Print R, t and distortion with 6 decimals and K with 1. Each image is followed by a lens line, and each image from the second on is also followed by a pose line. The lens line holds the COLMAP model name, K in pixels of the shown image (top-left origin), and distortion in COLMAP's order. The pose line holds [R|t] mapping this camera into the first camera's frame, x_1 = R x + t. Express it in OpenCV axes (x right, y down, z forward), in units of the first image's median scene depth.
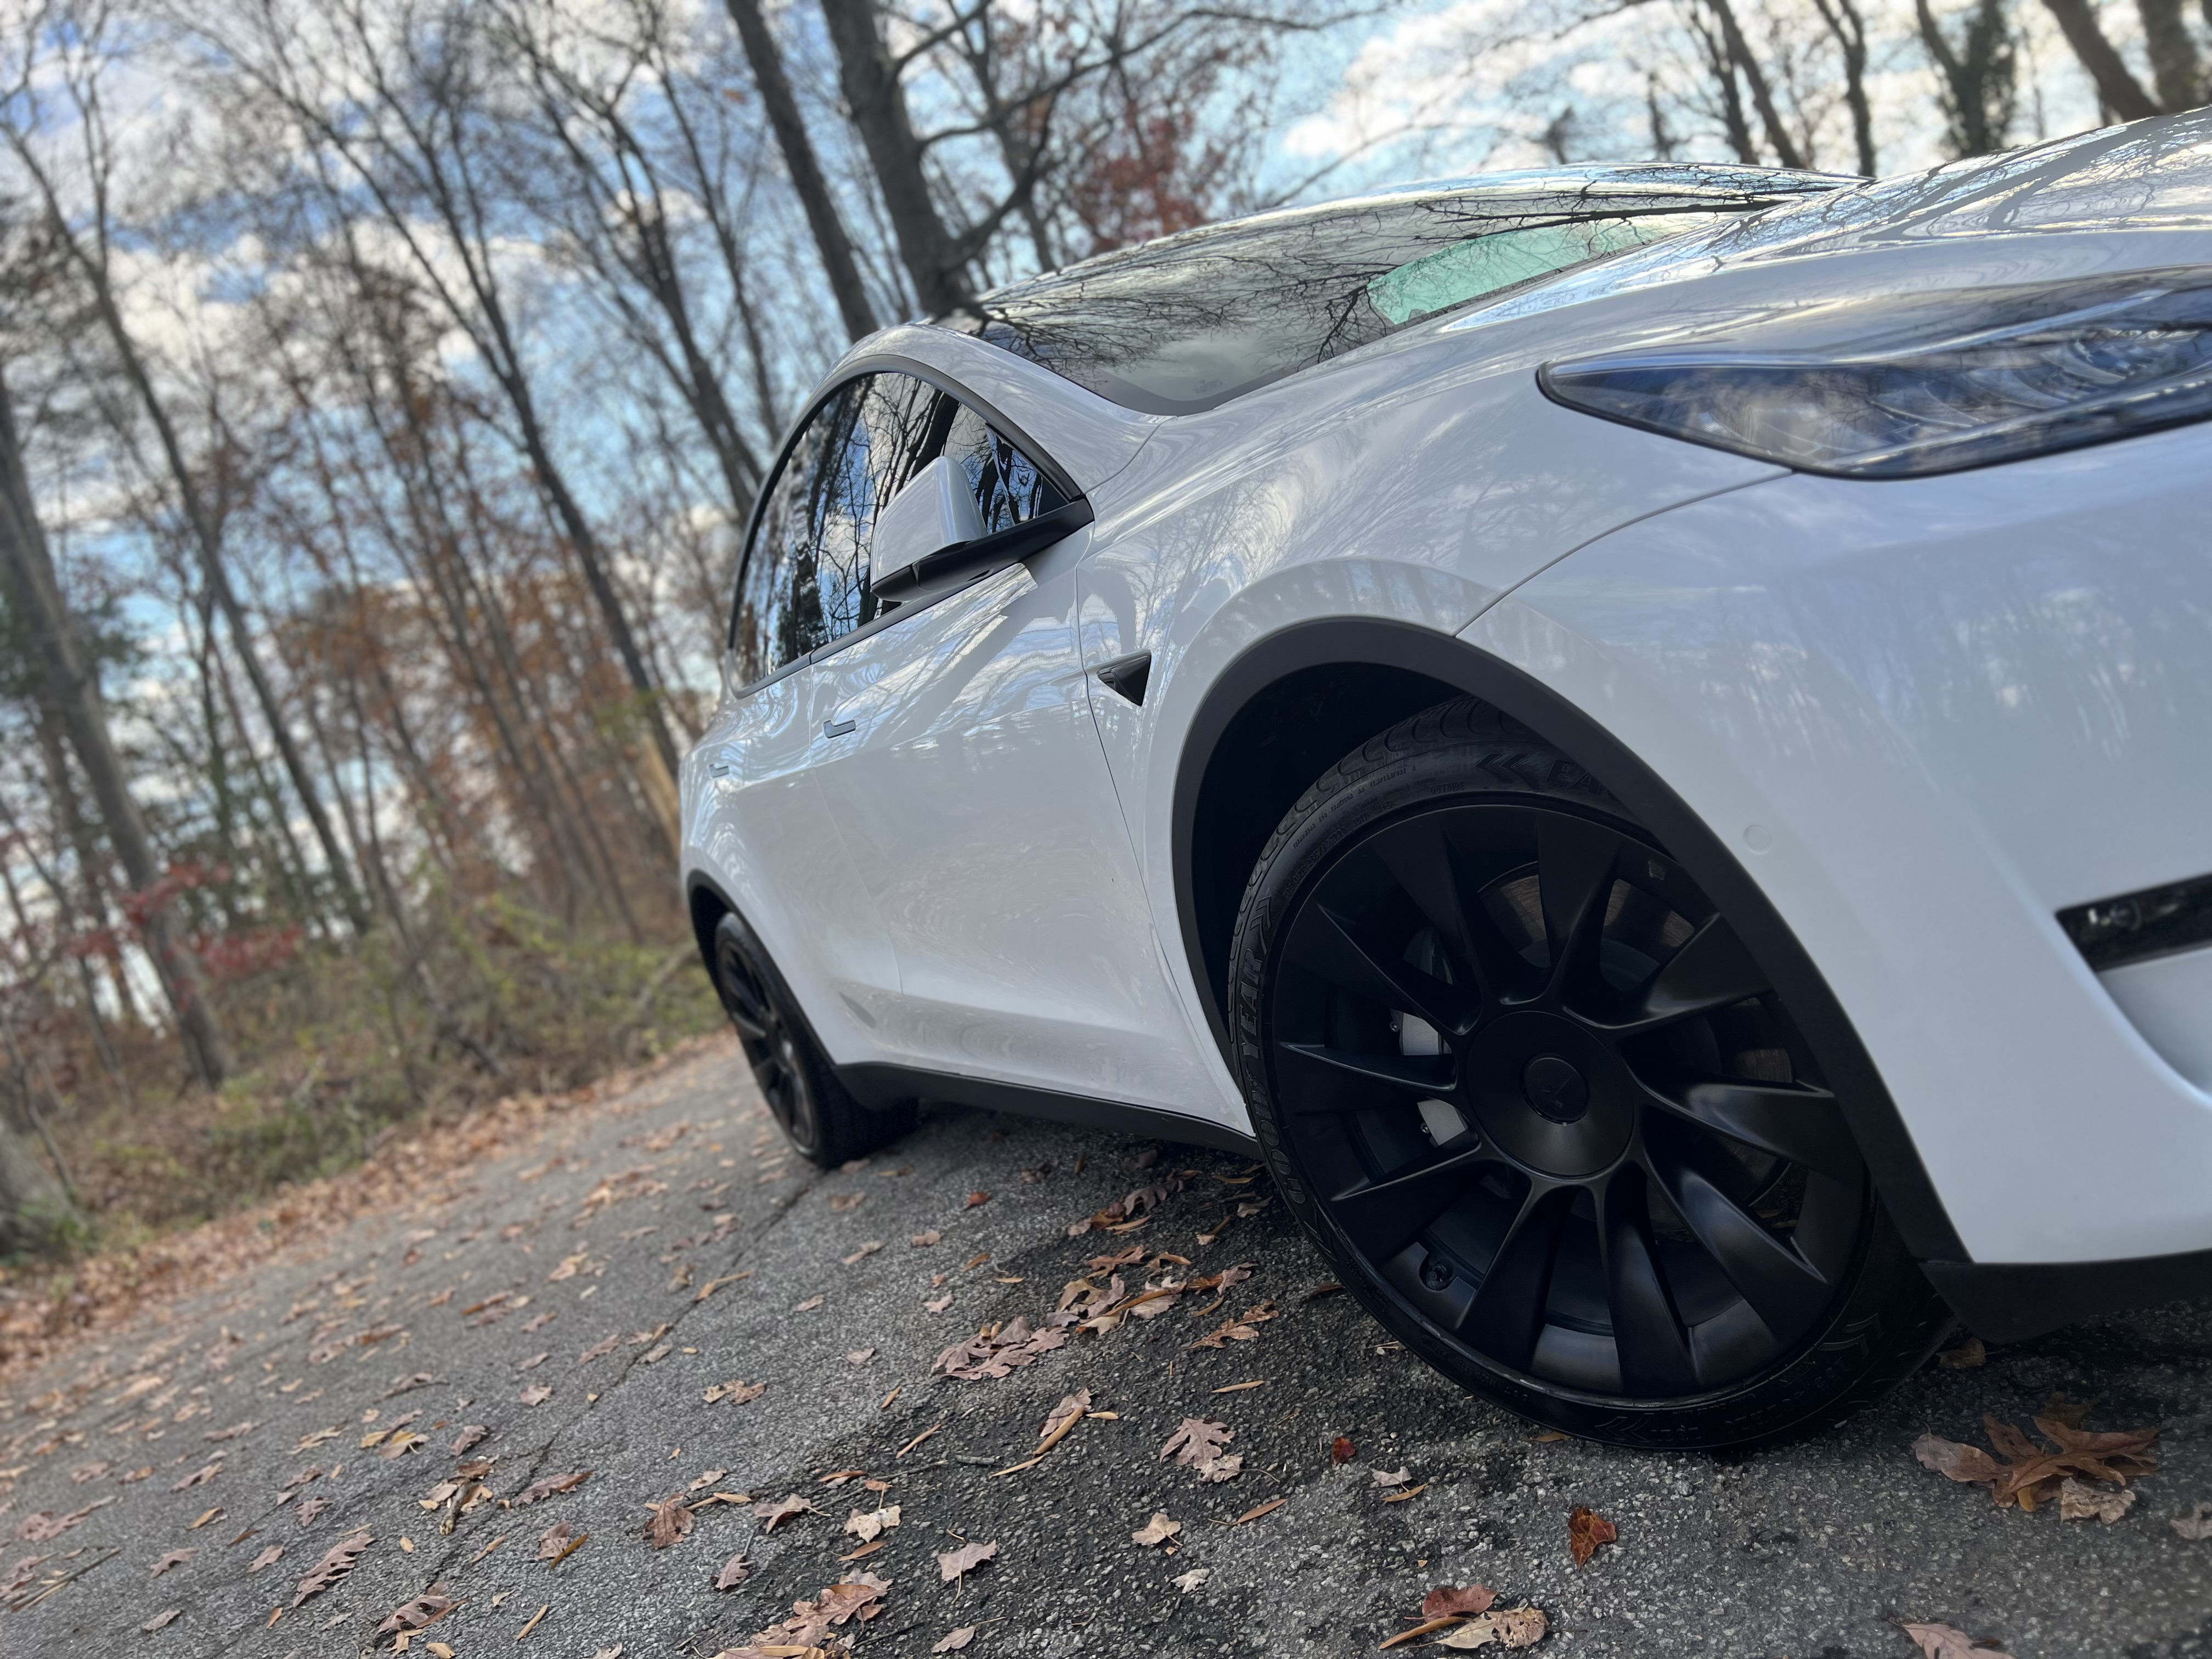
lens RADIAL K [[1659.0, 0, 1097.6], [0, 1659.0, 844.2], [0, 0, 1]] dist [0.028267, -0.027147]
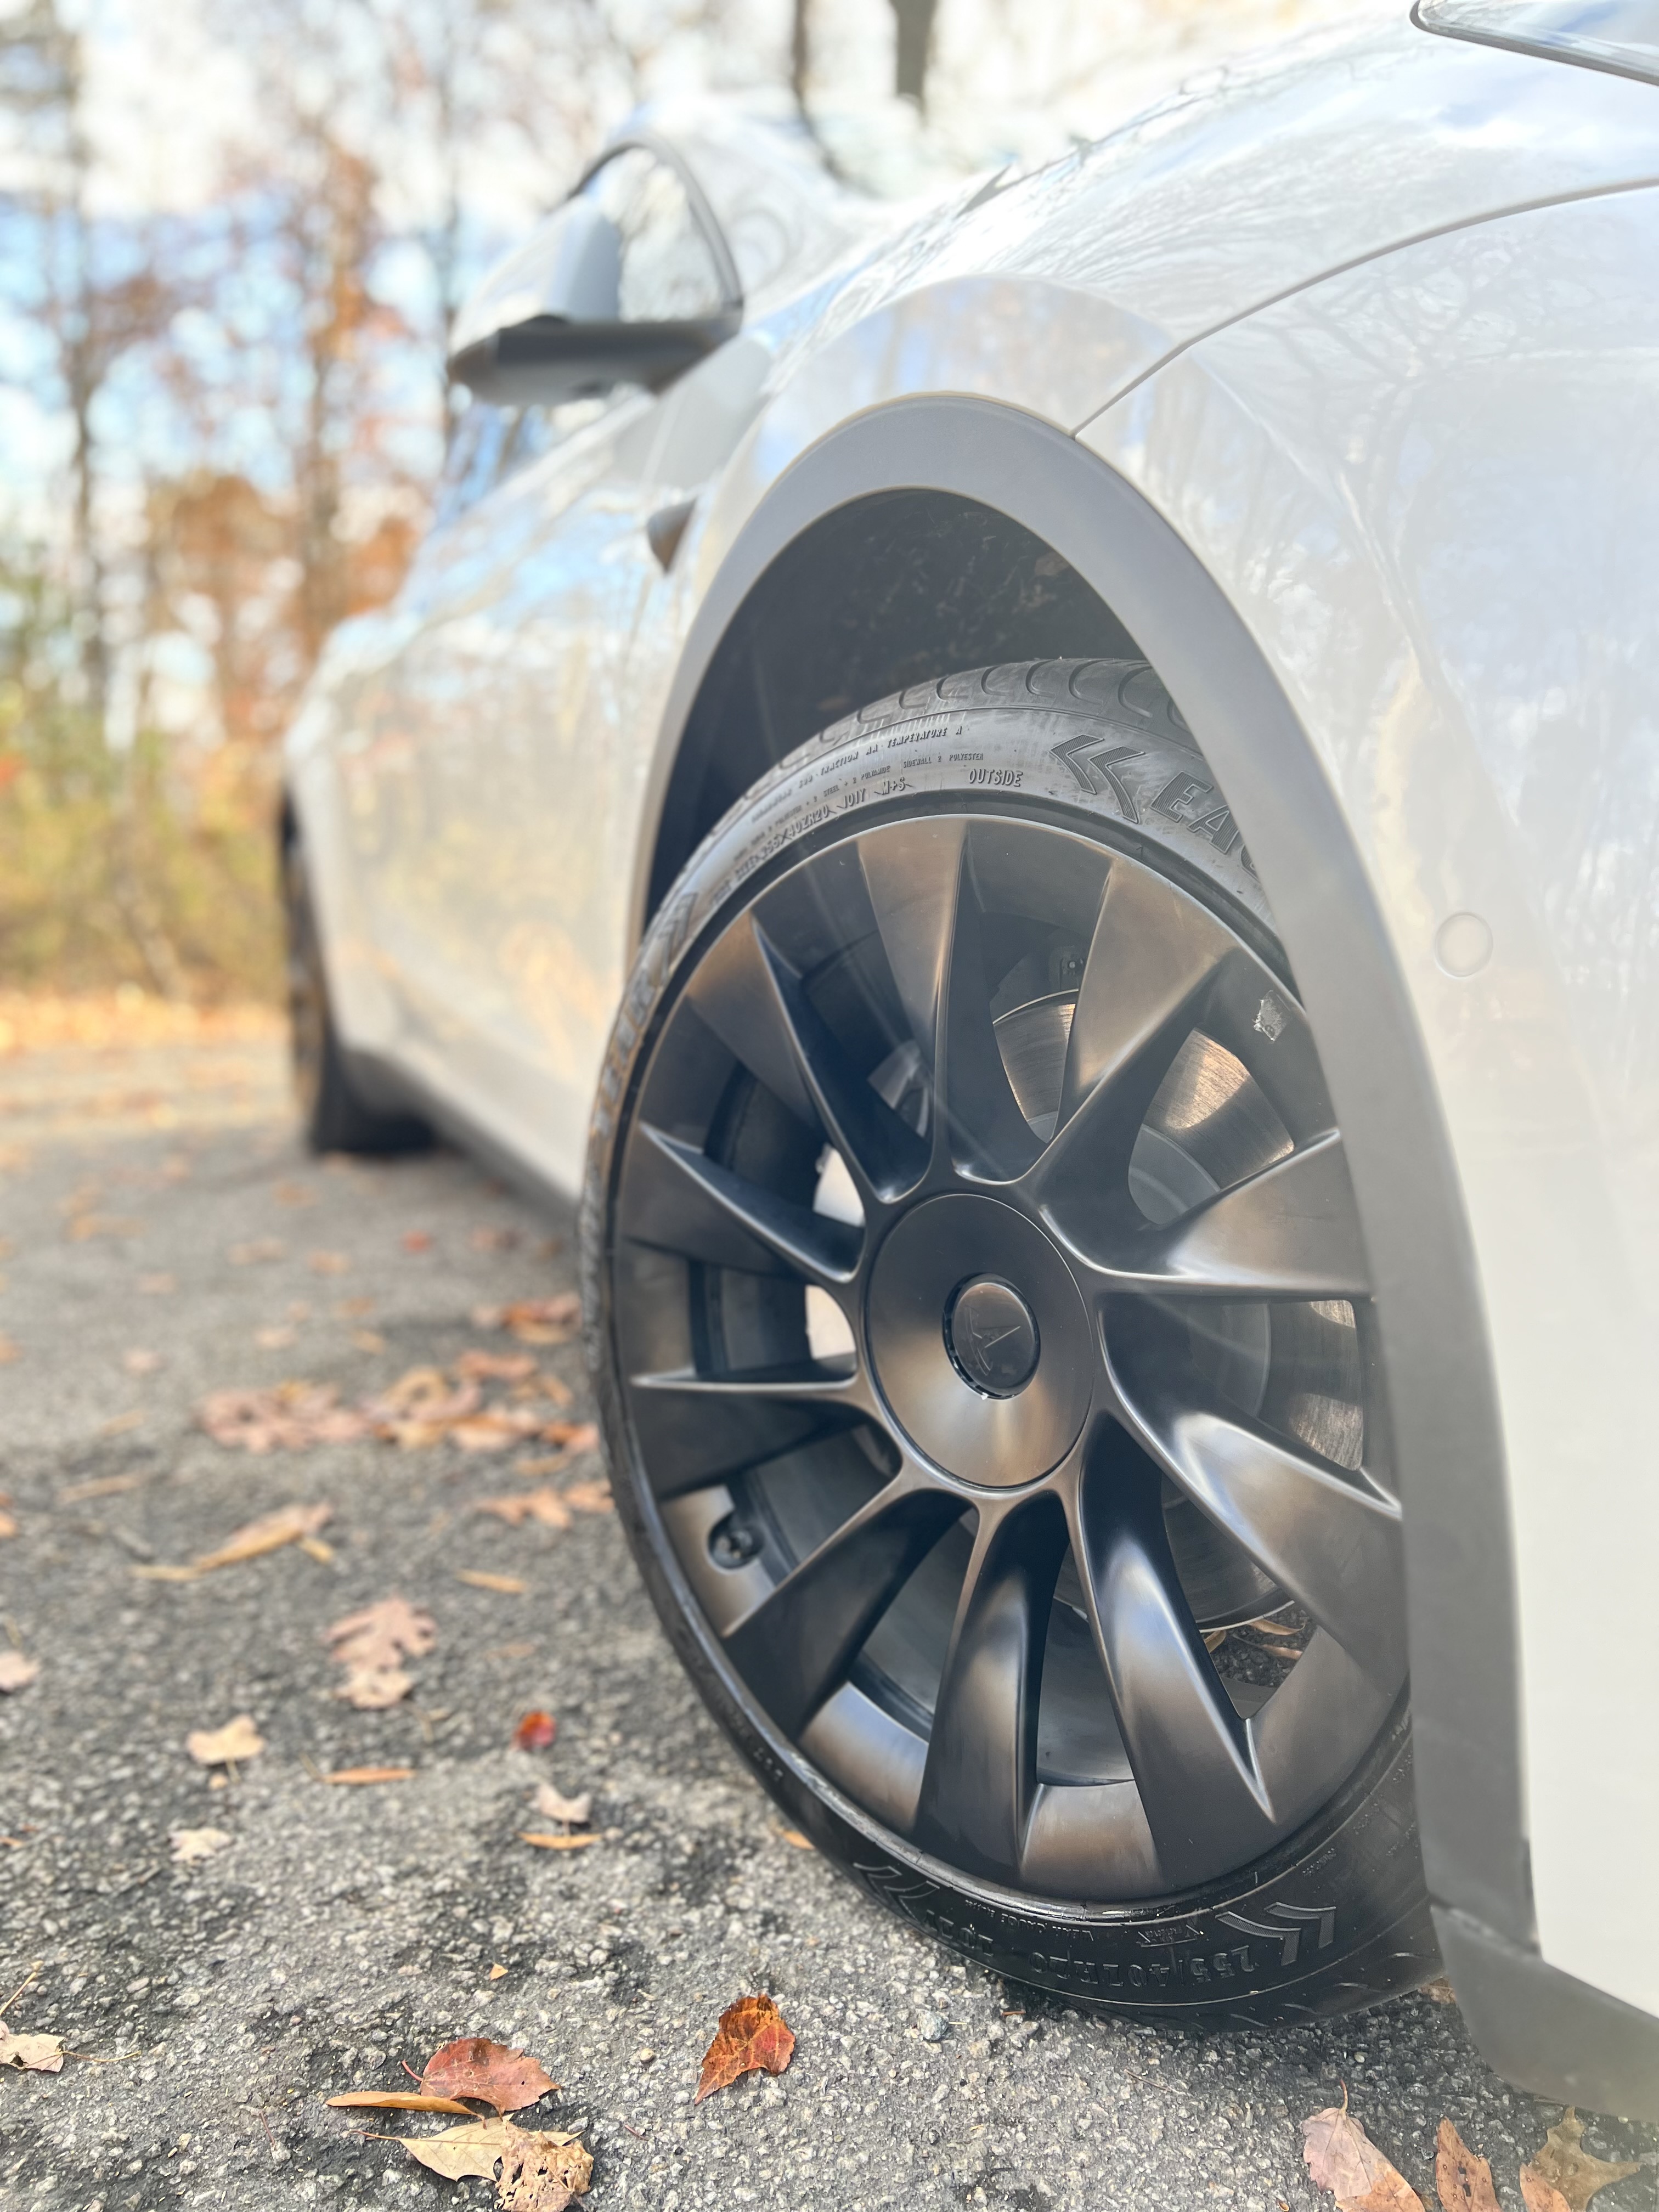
lens RADIAL K [[1659.0, 0, 823.2], [0, 1659.0, 1106.4], [0, 0, 1]] dist [0.028267, -0.027147]
pose [[0.932193, 0.361910, 0.006033, 0.146426], [-0.361516, 0.930091, 0.065091, 0.041592], [0.017946, -0.062859, 0.997861, 0.321546]]
